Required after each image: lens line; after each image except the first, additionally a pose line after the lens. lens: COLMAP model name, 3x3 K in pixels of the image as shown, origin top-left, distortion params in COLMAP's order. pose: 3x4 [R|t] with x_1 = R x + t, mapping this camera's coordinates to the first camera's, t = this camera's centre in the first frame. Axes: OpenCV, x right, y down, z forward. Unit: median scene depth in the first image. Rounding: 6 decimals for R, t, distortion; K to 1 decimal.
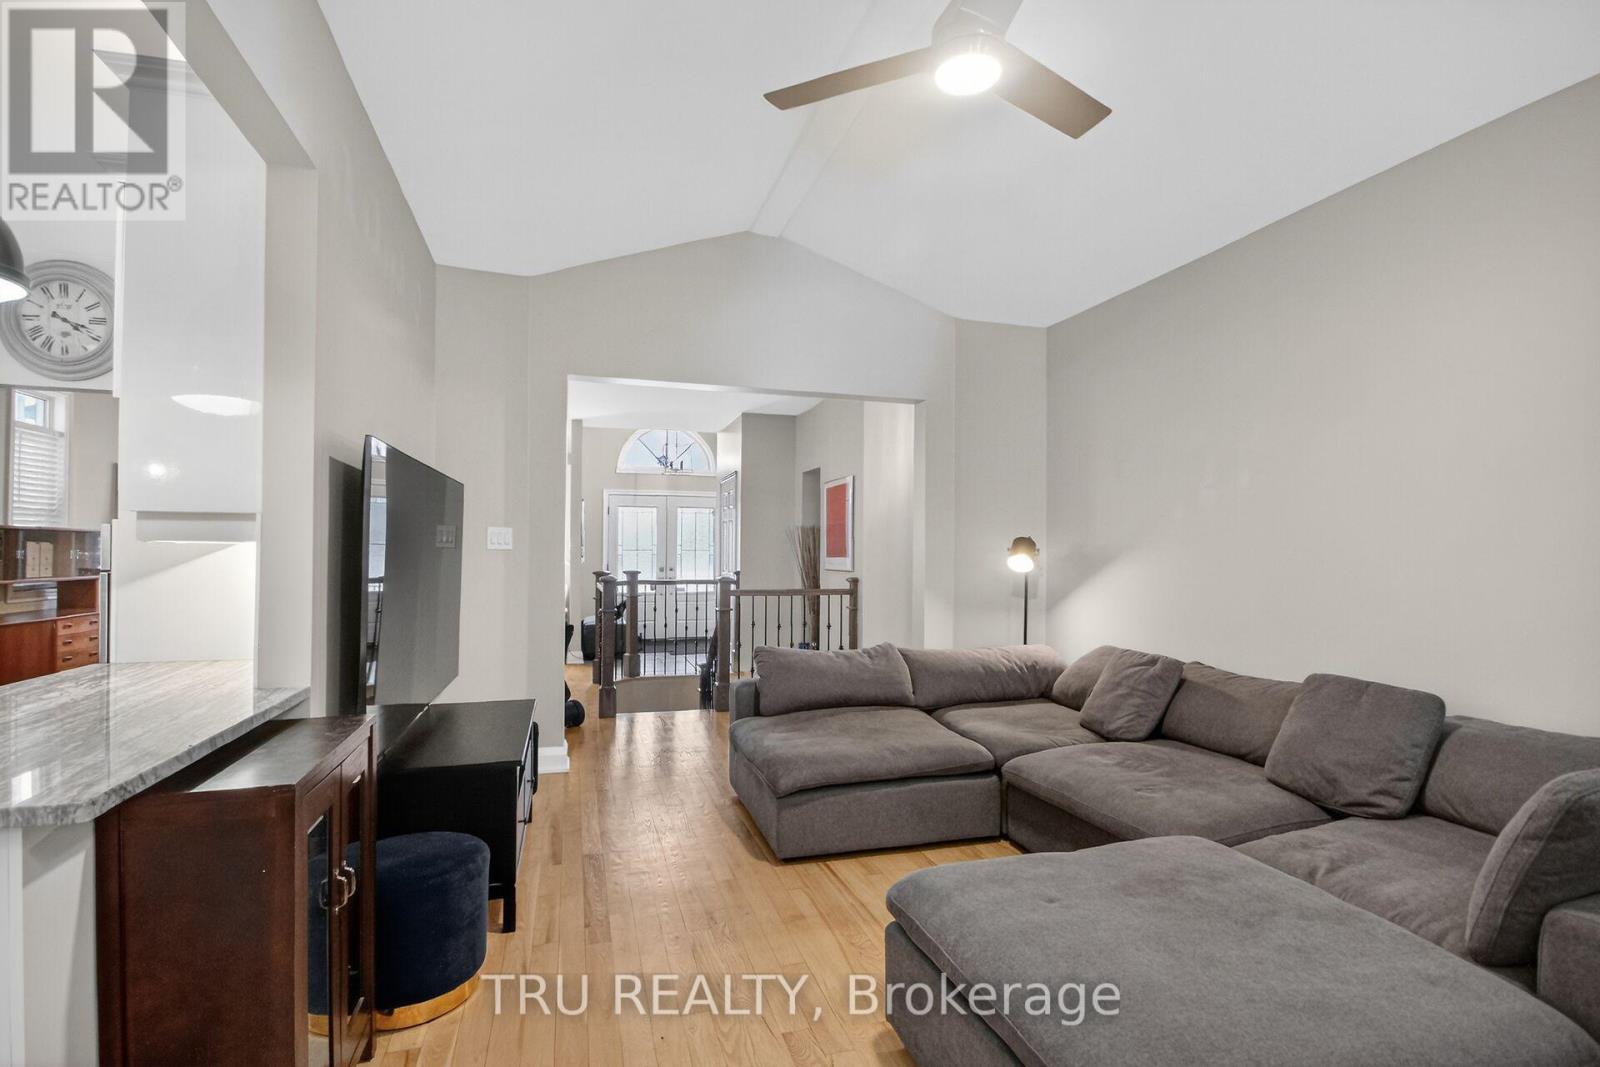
lens RADIAL K [[746.8, 0, 807.0], [0, 746.8, 540.5], [0, 0, 1]] dist [-0.002957, -0.012414]
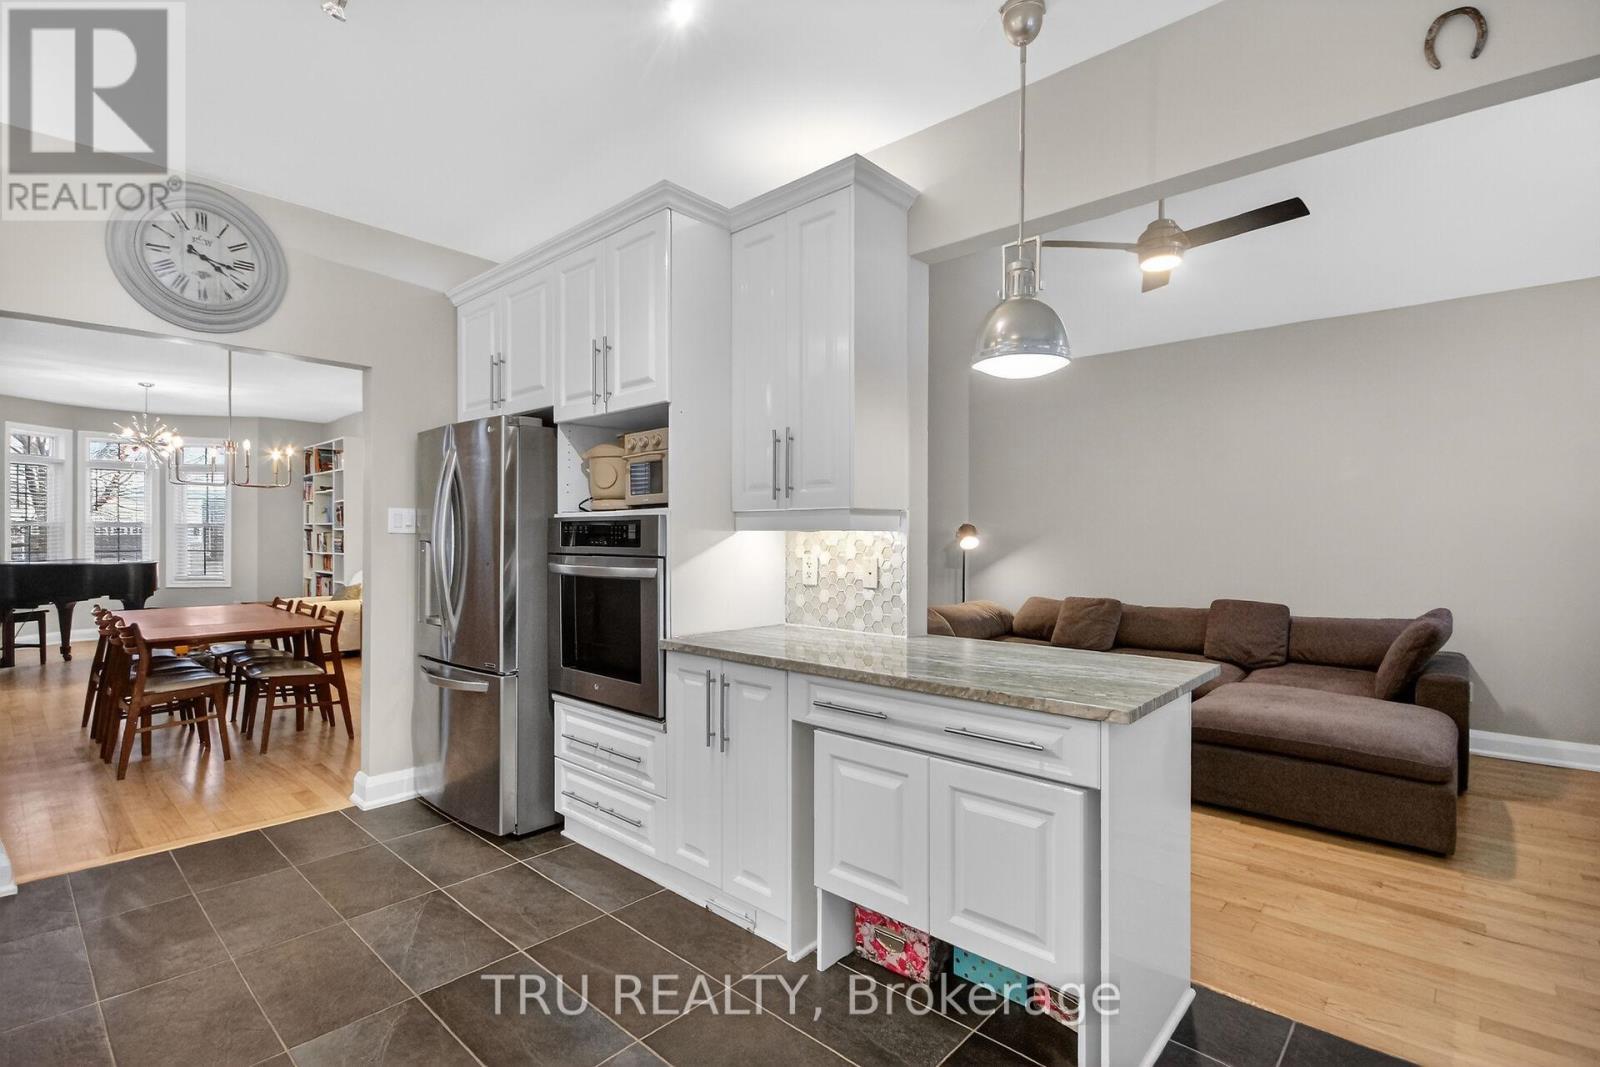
lens RADIAL K [[746.8, 0, 807.0], [0, 746.8, 540.5], [0, 0, 1]] dist [-0.002957, -0.012414]
pose [[0.864309, -0.004668, 0.502940, -0.845447], [-0.007770, 0.999714, 0.022632, -0.005336], [-0.502902, -0.023469, 0.864025, -0.073415]]
